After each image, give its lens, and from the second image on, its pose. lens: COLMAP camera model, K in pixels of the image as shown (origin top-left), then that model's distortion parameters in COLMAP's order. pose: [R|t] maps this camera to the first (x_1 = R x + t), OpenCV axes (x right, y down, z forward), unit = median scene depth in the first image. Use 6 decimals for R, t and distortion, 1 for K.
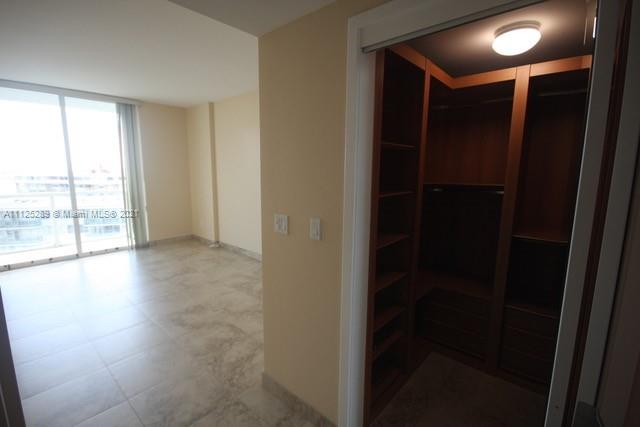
lens RADIAL K [[303.1, 0, 318.3], [0, 303.1, 213.5], [0, 0, 1]] dist [-0.000554, -0.000055]
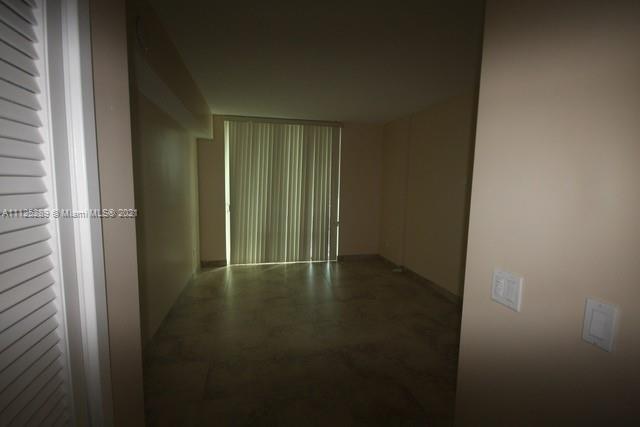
lens RADIAL K [[303.1, 0, 320.2], [0, 303.1, 213.4], [0, 0, 1]] dist [-0.000554, -0.000055]
pose [[0.818955, 0.080958, -0.568119, -0.039327], [-0.114716, 0.993112, -0.023844, -0.023268], [0.562275, 0.084699, 0.822601, 0.130496]]
